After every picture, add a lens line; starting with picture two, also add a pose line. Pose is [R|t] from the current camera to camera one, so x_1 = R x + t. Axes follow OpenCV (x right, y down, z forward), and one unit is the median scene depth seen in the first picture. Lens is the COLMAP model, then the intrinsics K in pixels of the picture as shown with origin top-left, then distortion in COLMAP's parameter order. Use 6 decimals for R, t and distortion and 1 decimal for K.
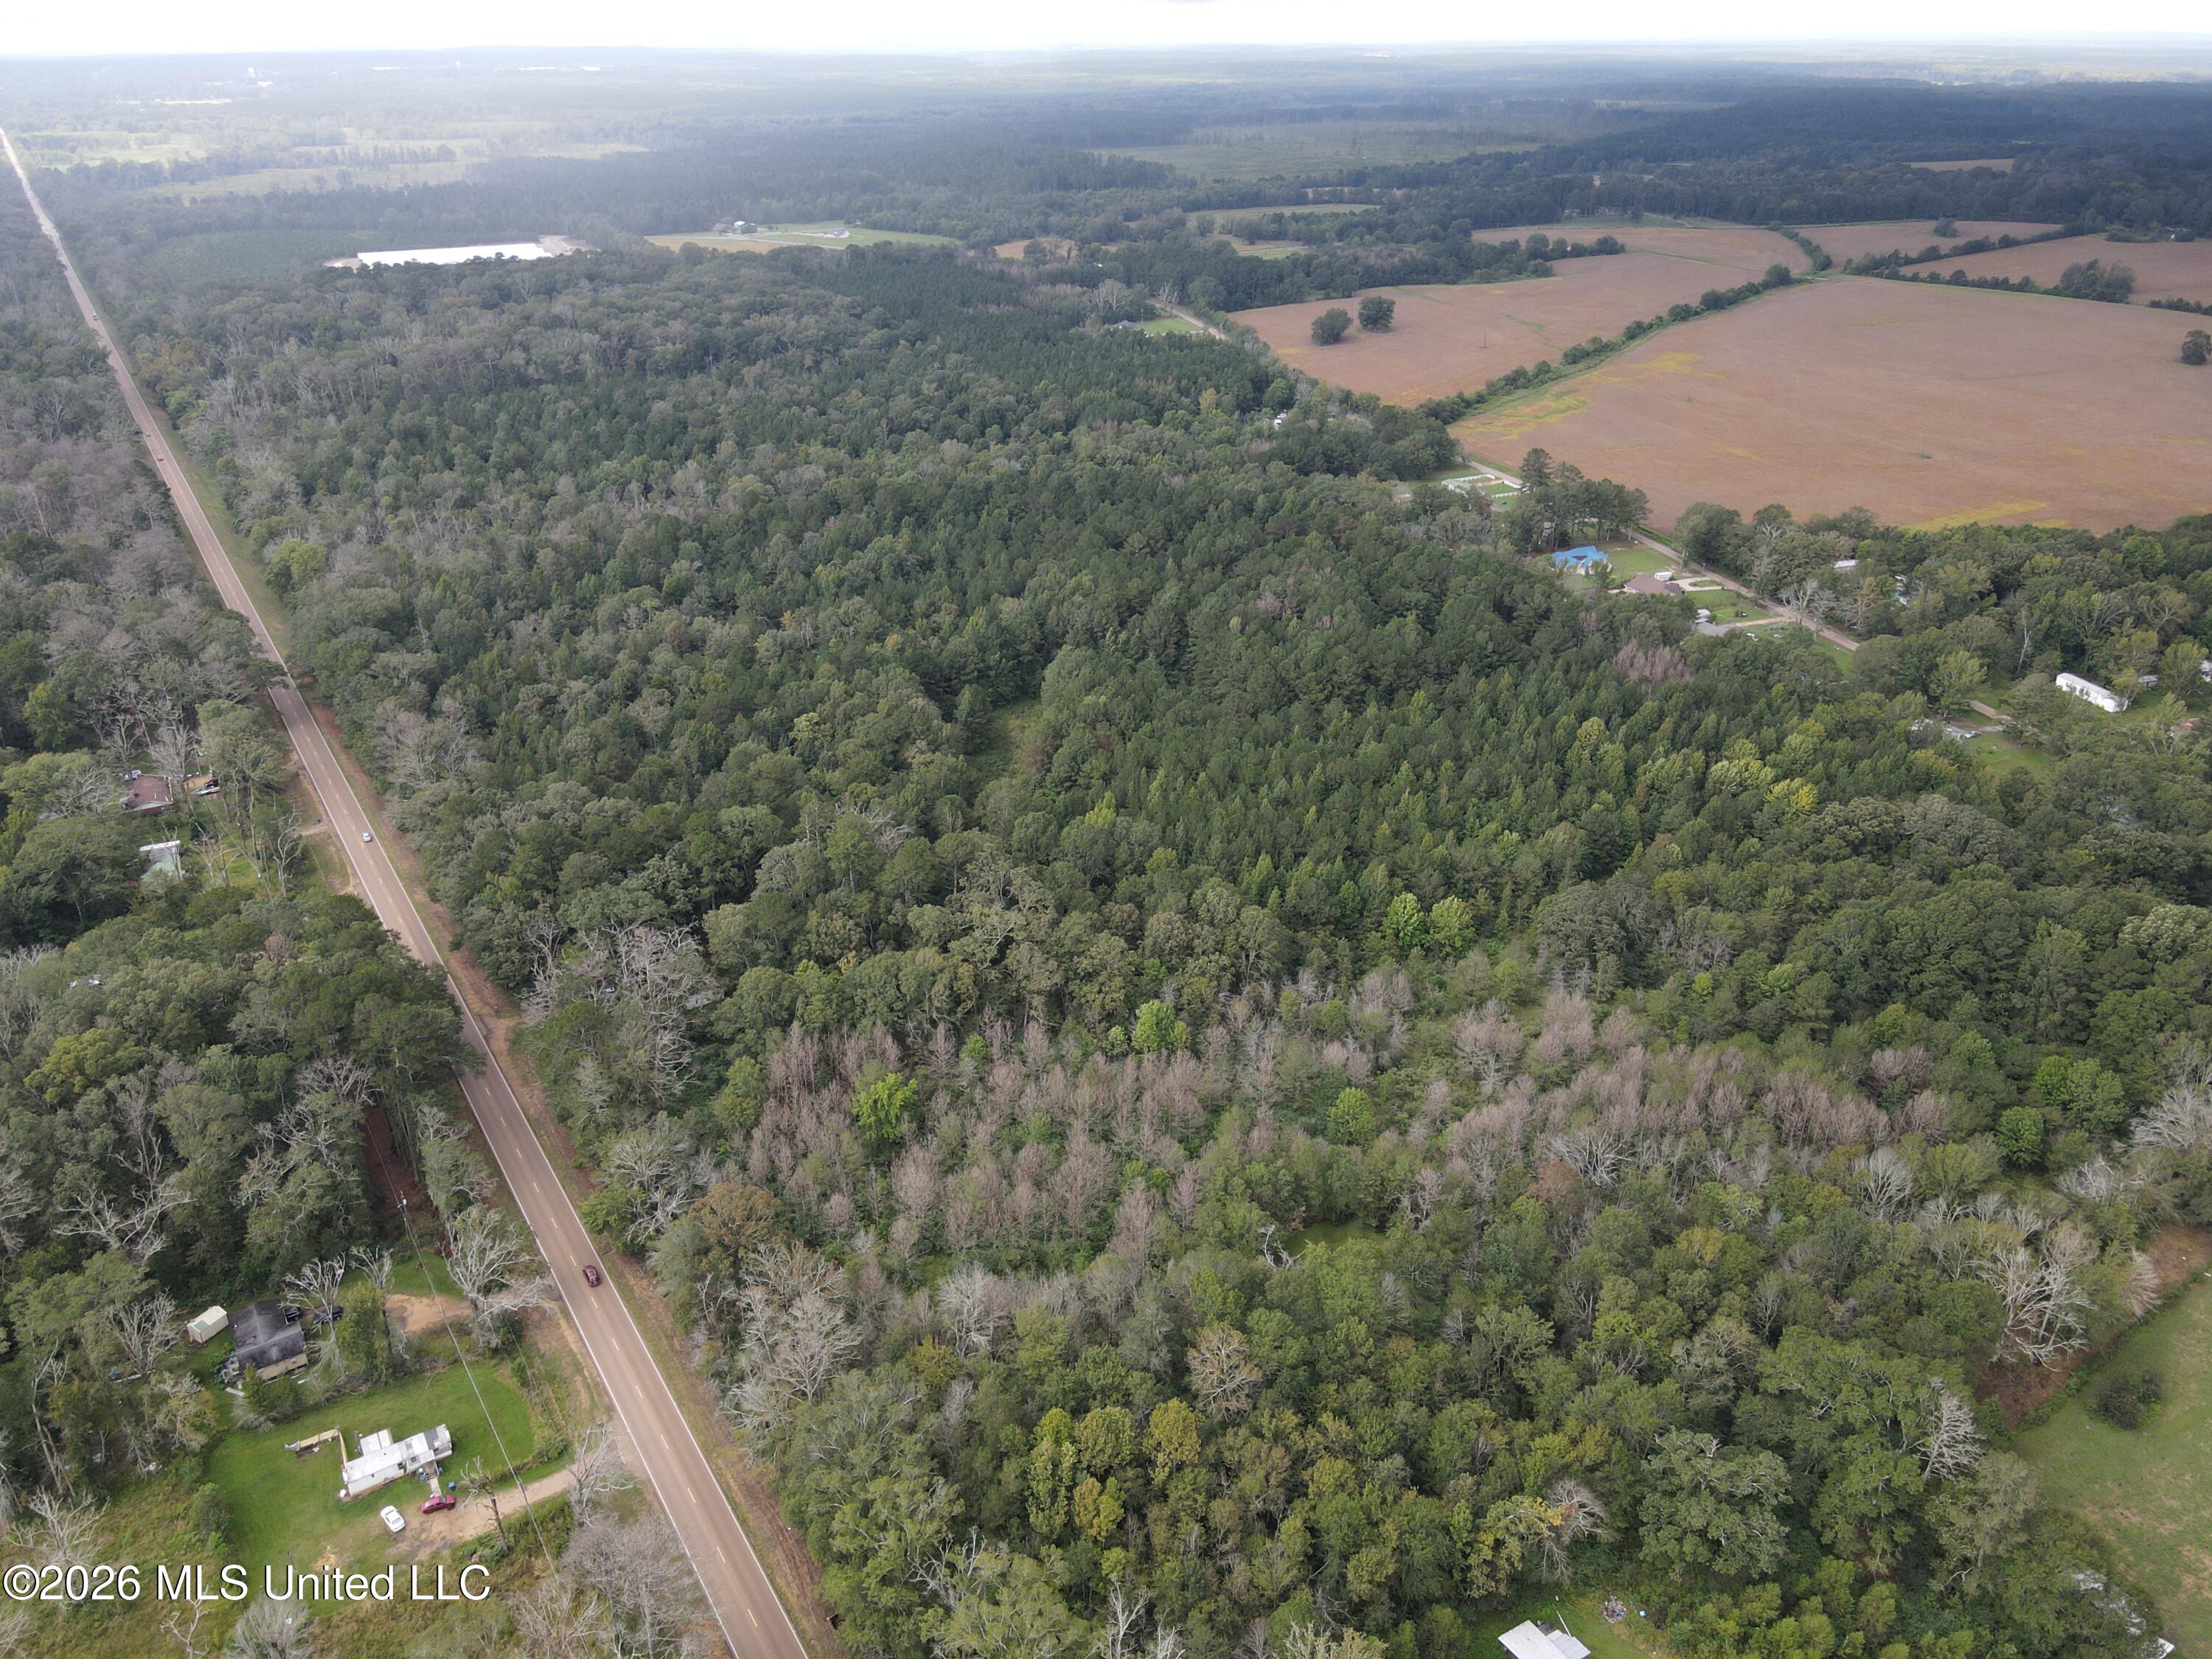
lens RADIAL K [[1603.0, 0, 1096.6], [0, 1603.0, 827.3], [0, 0, 1]] dist [0.000579, 0.011504]
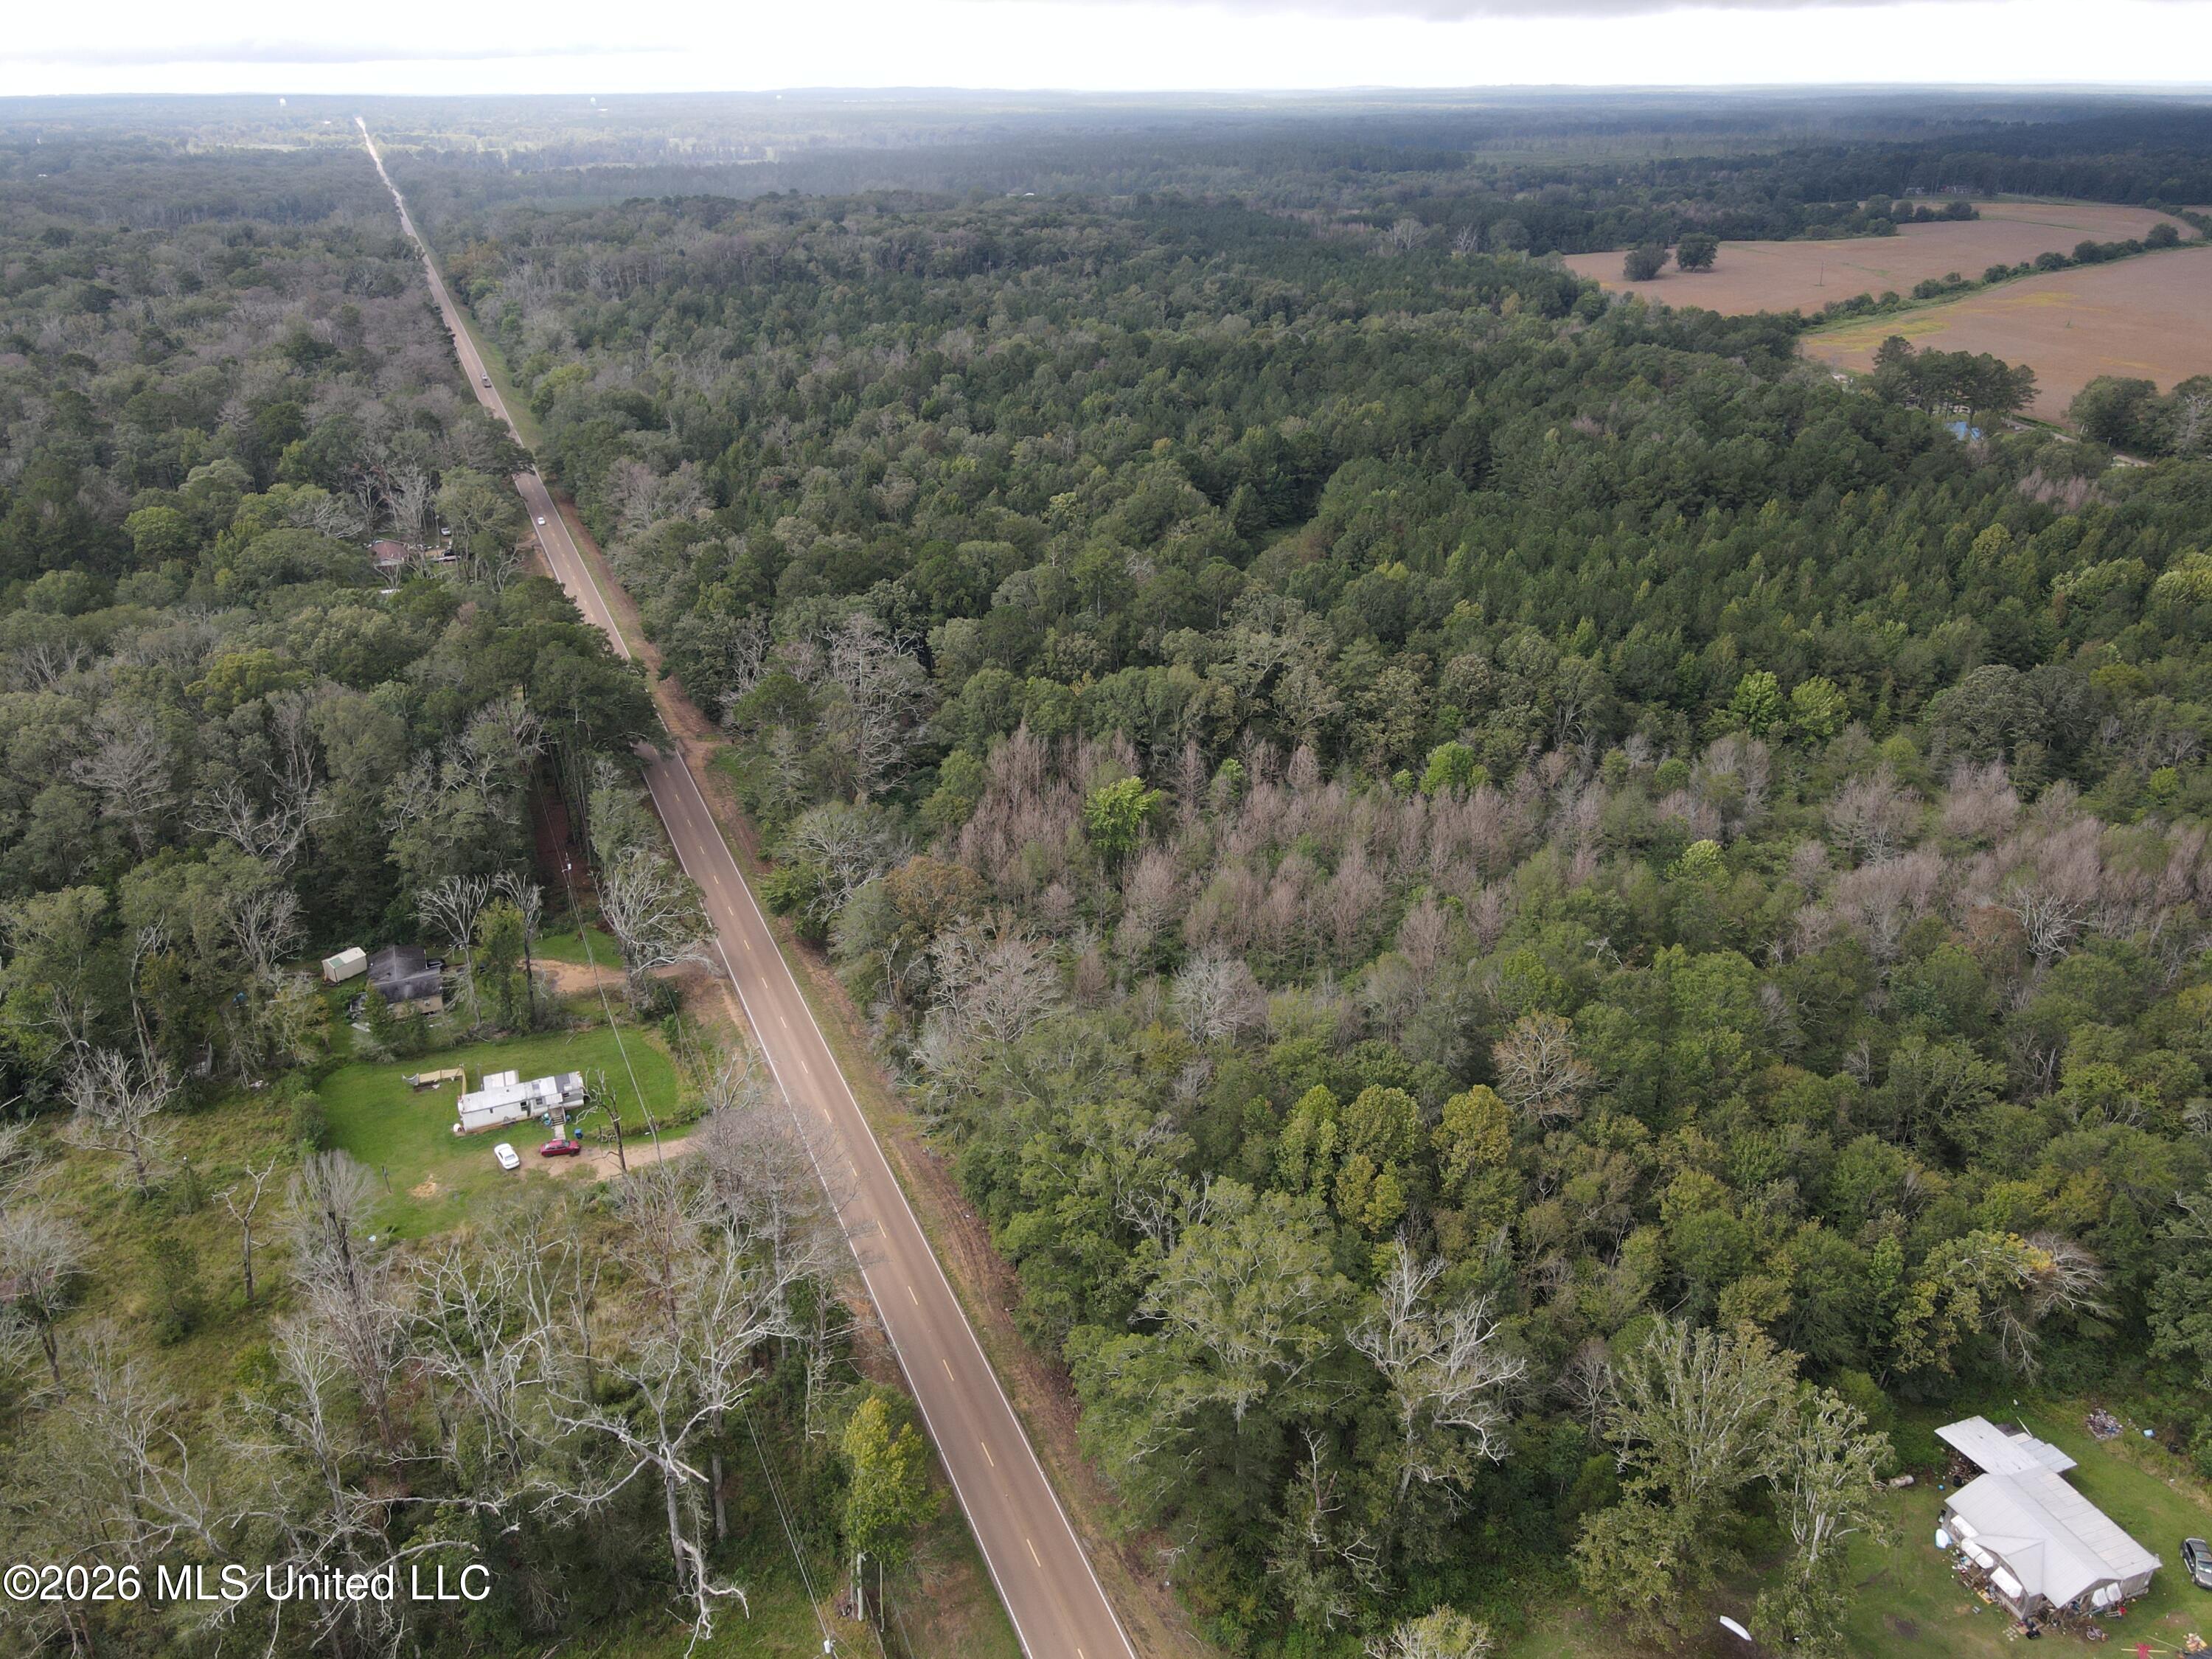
lens RADIAL K [[1603.0, 0, 1096.6], [0, 1603.0, 827.3], [0, 0, 1]] dist [0.000579, 0.011504]
pose [[0.986218, 0.067982, -0.150838, -0.016287], [-0.071788, 0.997221, -0.019924, 0.188175], [0.149065, 0.030478, 0.988358, 0.160621]]
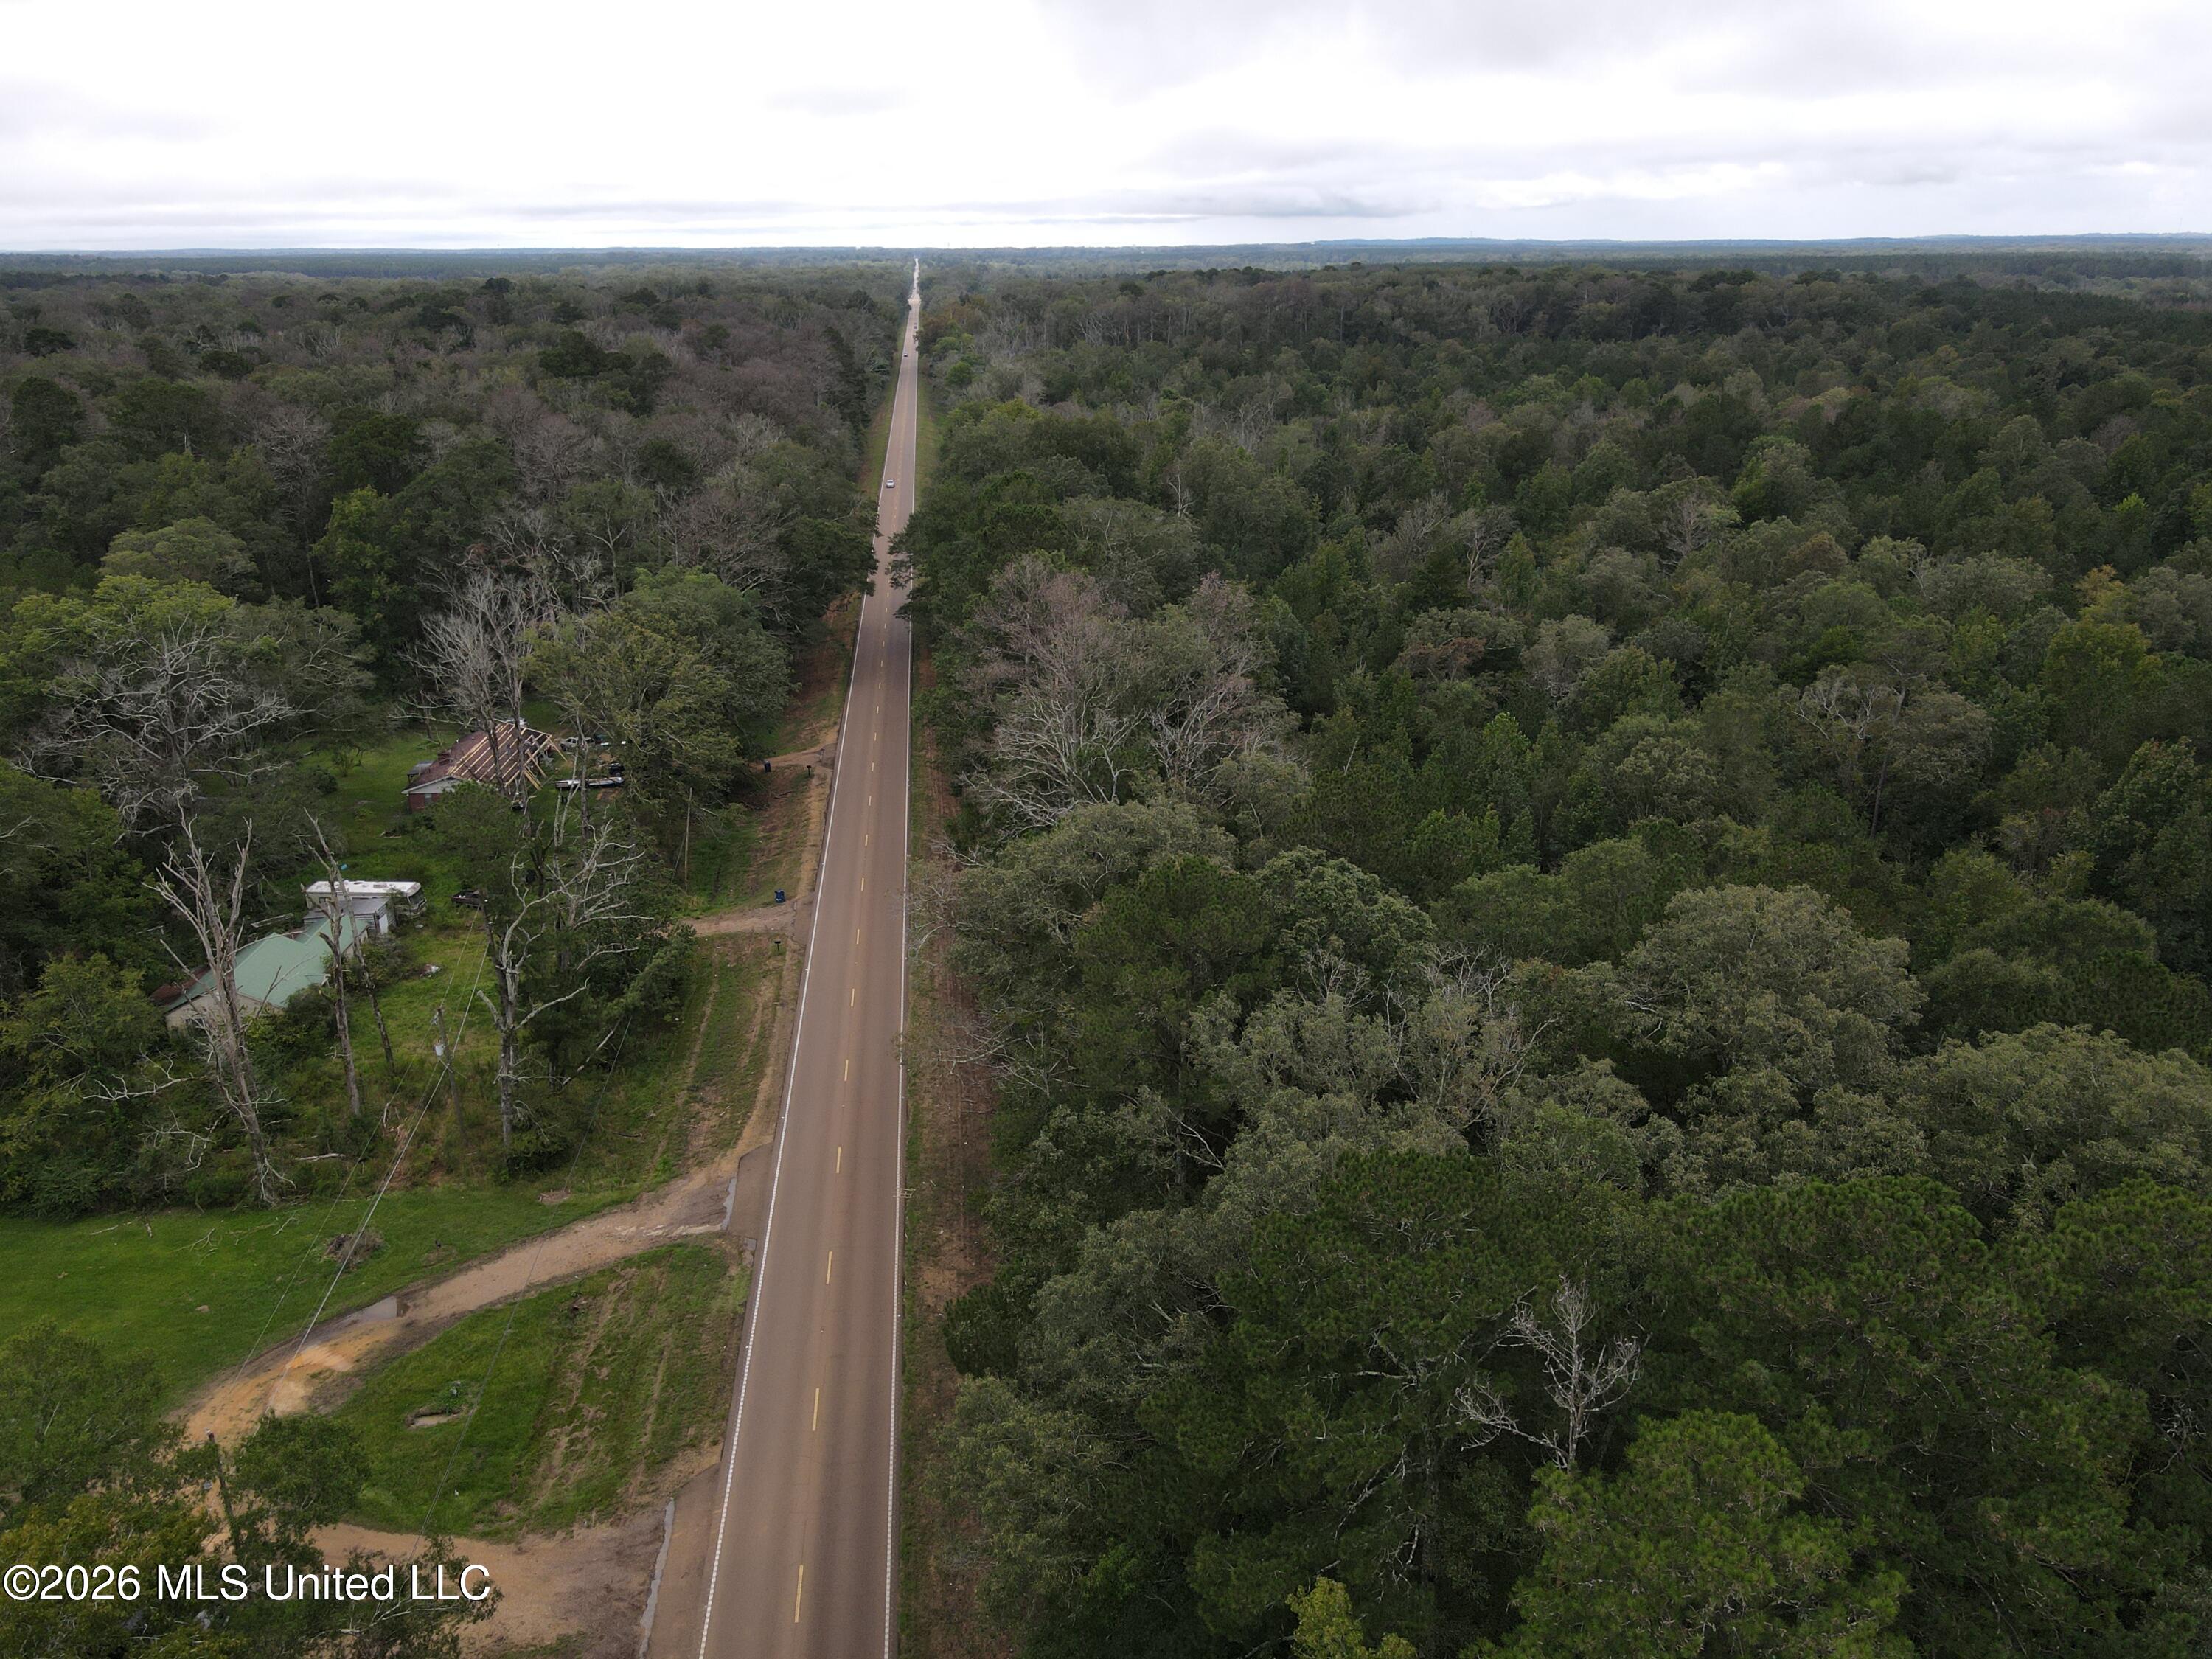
lens RADIAL K [[1592.1, 0, 1101.4], [0, 1592.1, 851.0], [0, 0, 1]] dist [0.058738, -0.055312]
pose [[0.893945, 0.158037, -0.419389, -0.402209], [-0.198406, 0.978623, -0.054140, -0.011823], [0.401868, 0.131608, 0.906191, 1.009692]]
